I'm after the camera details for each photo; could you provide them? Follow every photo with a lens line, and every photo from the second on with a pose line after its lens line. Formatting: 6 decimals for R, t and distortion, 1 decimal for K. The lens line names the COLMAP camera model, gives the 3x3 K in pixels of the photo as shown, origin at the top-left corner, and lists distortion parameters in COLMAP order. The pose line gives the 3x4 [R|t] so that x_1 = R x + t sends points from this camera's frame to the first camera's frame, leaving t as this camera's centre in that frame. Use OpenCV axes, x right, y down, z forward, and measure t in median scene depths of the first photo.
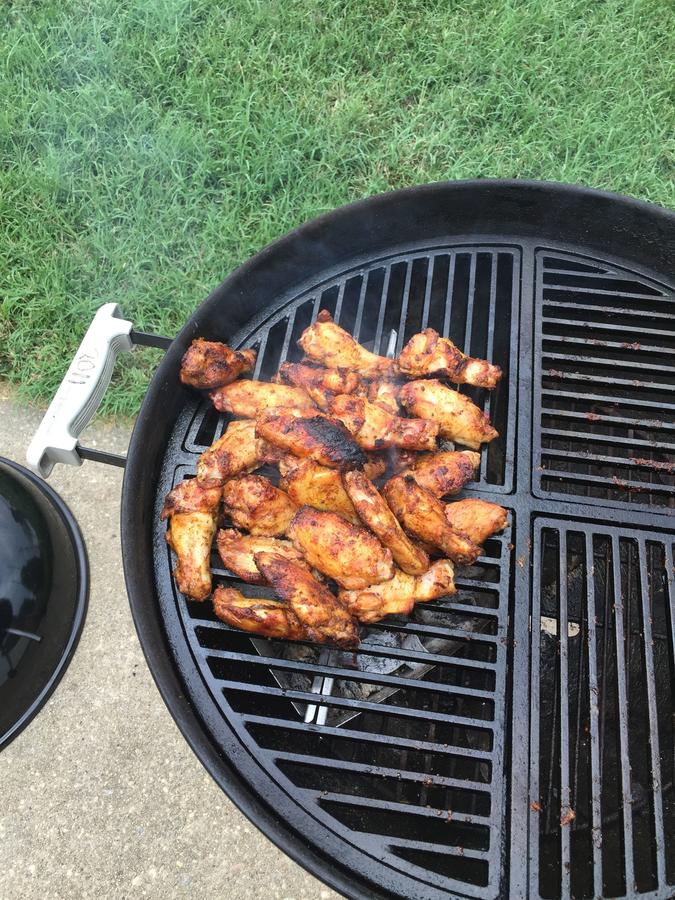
lens RADIAL K [[764.6, 0, 343.1], [0, 764.6, 456.2], [0, 0, 1]] dist [0.082785, -0.102907]
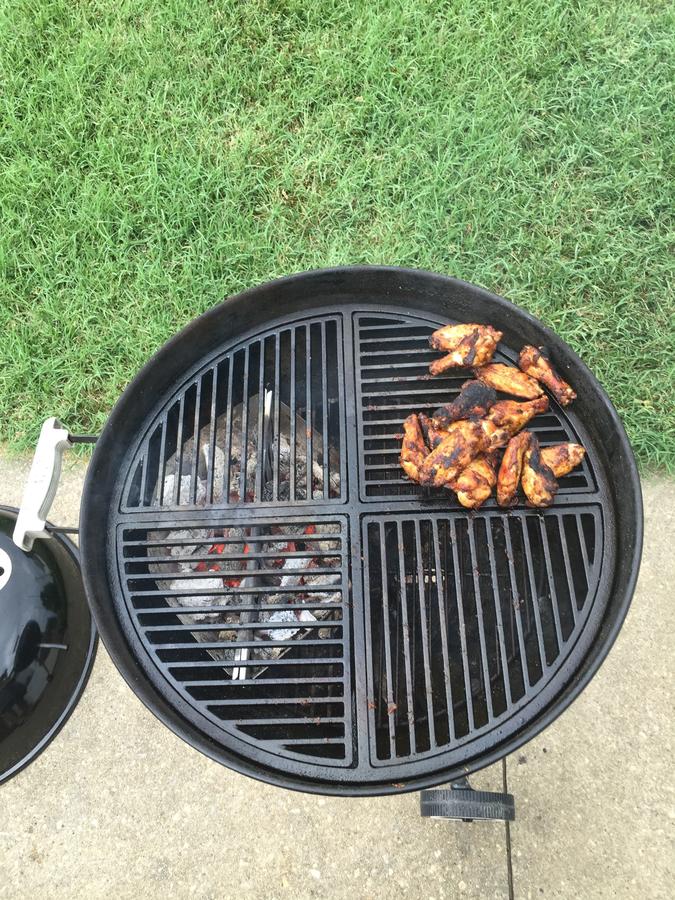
lens RADIAL K [[764.6, 0, 341.7], [0, 764.6, 464.8], [0, 0, 1]] dist [0.082785, -0.102907]
pose [[0.983687, -0.178549, -0.021935, 0.110793], [0.179674, 0.981156, 0.071068, -0.055020], [0.008833, -0.073850, 0.997230, -0.190460]]
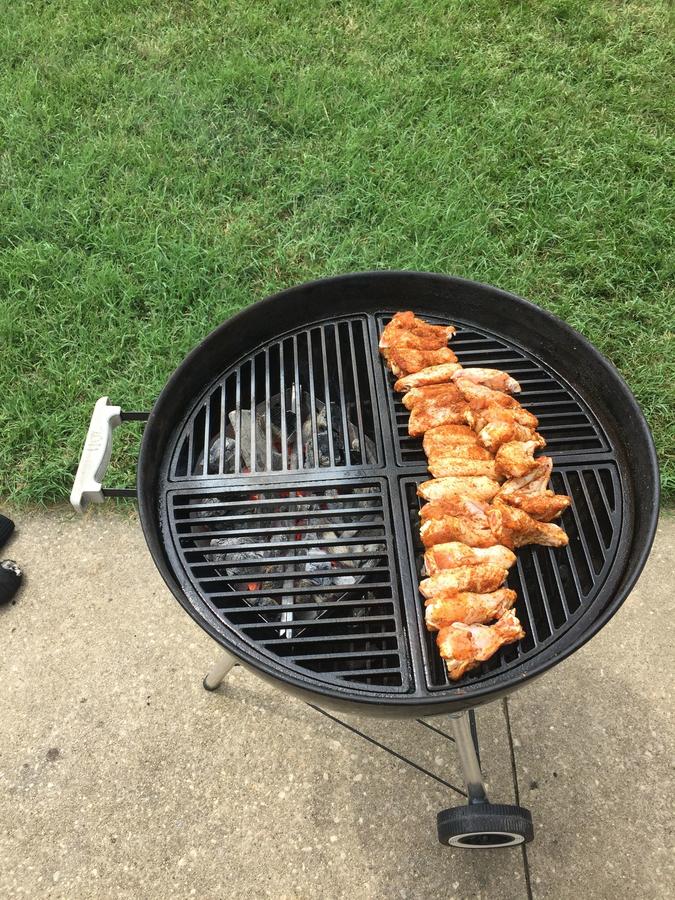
lens RADIAL K [[764.6, 0, 341.8], [0, 764.6, 472.2], [0, 0, 1]] dist [0.082785, -0.102907]
pose [[0.979326, -0.189302, 0.071310, 0.009726], [0.194688, 0.977746, -0.078162, 0.071599], [-0.054926, 0.090429, 0.994387, -0.237266]]
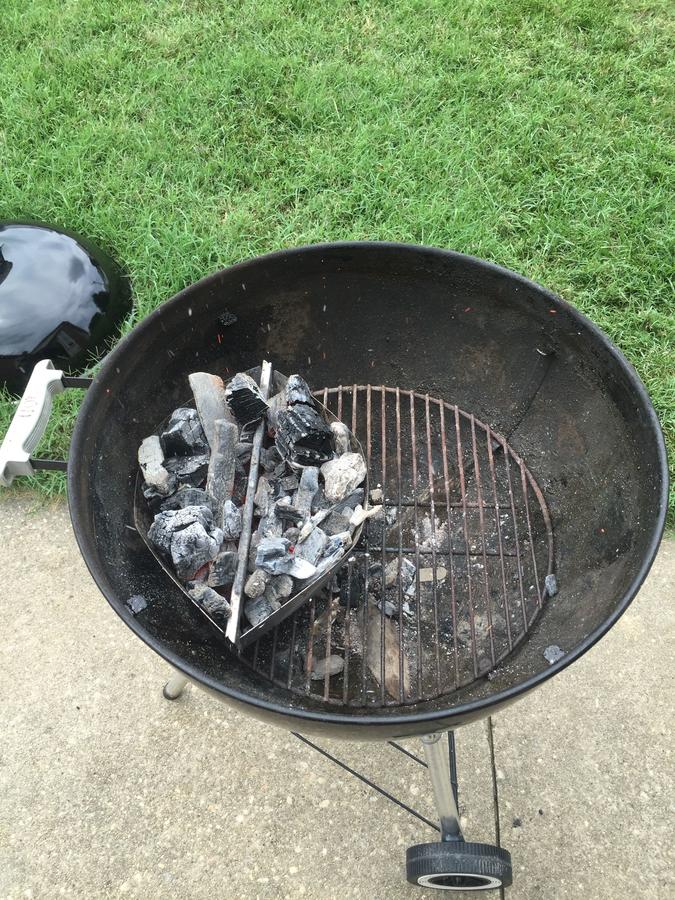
lens RADIAL K [[764.6, 0, 340.9], [0, 764.6, 476.7], [0, 0, 1]] dist [0.082785, -0.102907]
pose [[0.988222, -0.137503, 0.067162, 0.039215], [0.144138, 0.983787, -0.106713, 0.105896], [-0.051399, 0.115137, 0.992019, -0.156040]]
